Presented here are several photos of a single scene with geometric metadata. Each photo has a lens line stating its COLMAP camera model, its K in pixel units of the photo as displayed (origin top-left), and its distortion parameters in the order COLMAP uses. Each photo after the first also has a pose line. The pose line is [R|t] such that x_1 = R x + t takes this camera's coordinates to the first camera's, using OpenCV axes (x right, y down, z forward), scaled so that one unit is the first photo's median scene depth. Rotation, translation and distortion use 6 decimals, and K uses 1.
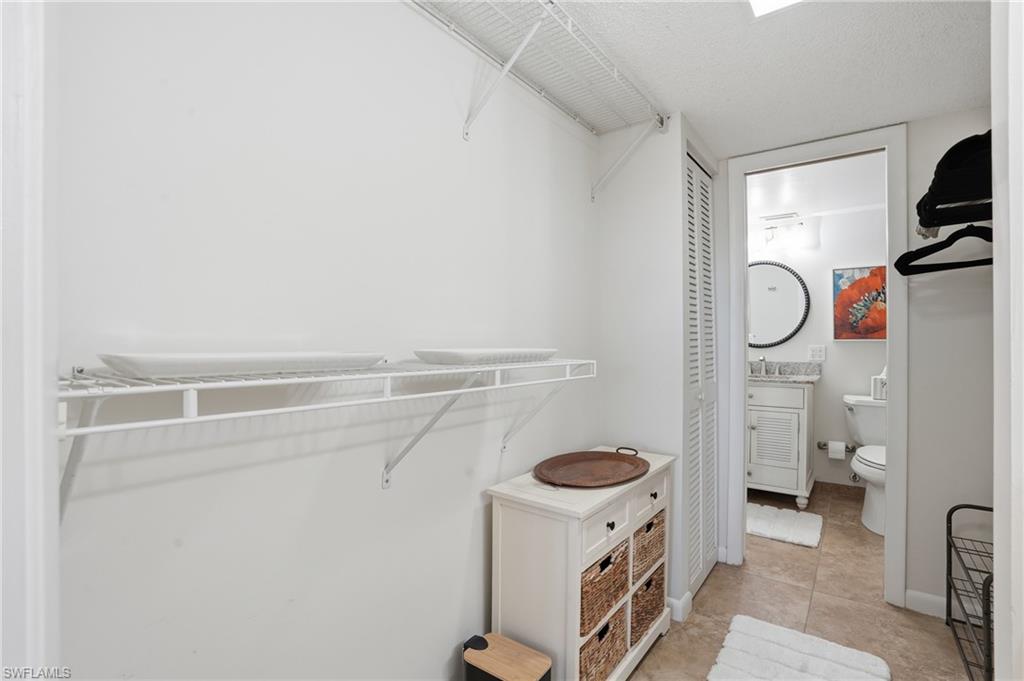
lens RADIAL K [[473.3, 0, 517.7], [0, 473.3, 339.5], [0, 0, 1]] dist [-0.055015, 0.018405]
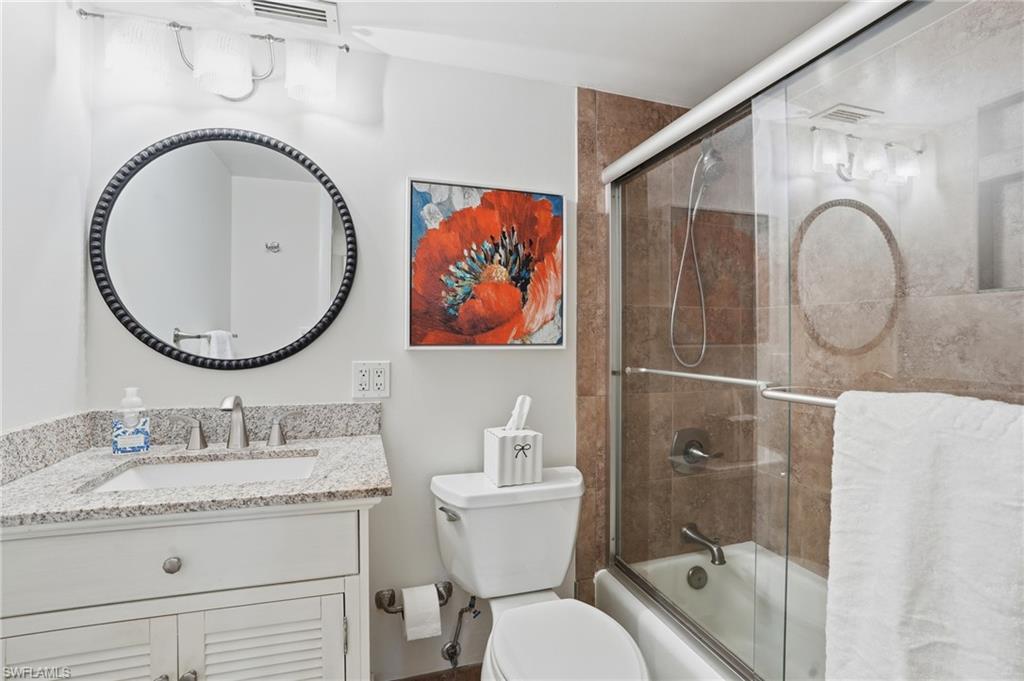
lens RADIAL K [[473.3, 0, 511.3], [0, 473.3, 335.5], [0, 0, 1]] dist [-0.055015, 0.018405]
pose [[0.573188, 0.010721, 0.819353, 0.463764], [-0.004236, 0.999940, -0.010120, -0.007002], [-0.819413, 0.002330, 0.573199, 0.817118]]
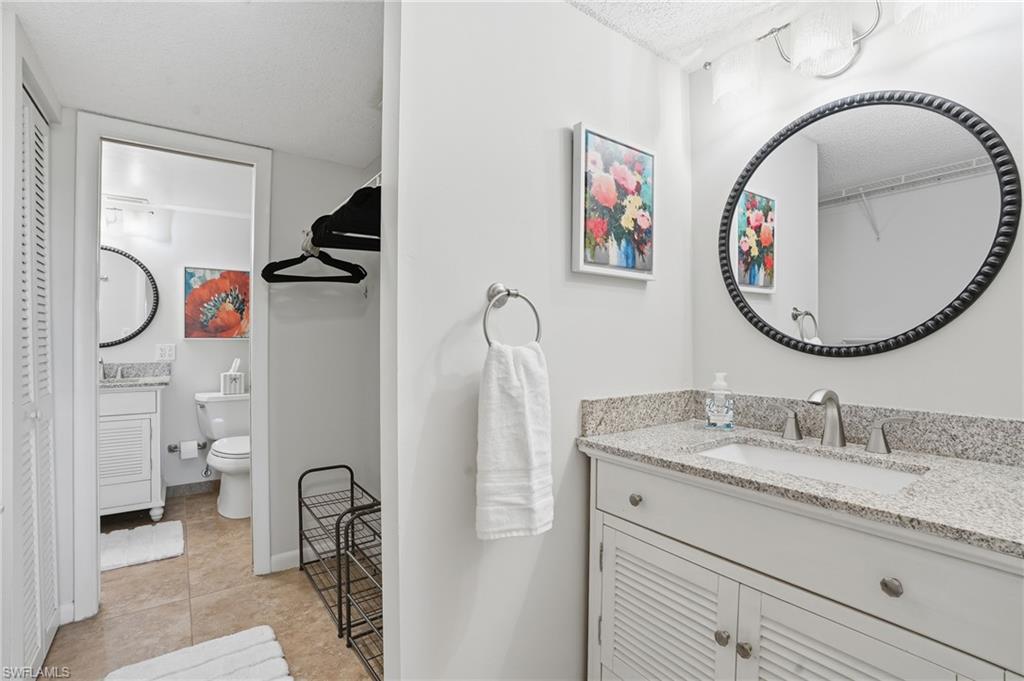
lens RADIAL K [[473.3, 0, 509.9], [0, 473.3, 337.1], [0, 0, 1]] dist [-0.055015, 0.018405]
pose [[0.302115, 0.006171, 0.953252, -0.054402], [-0.004080, 0.999978, -0.005181, 0.000211], [-0.953263, -0.002324, 0.302133, 0.052401]]
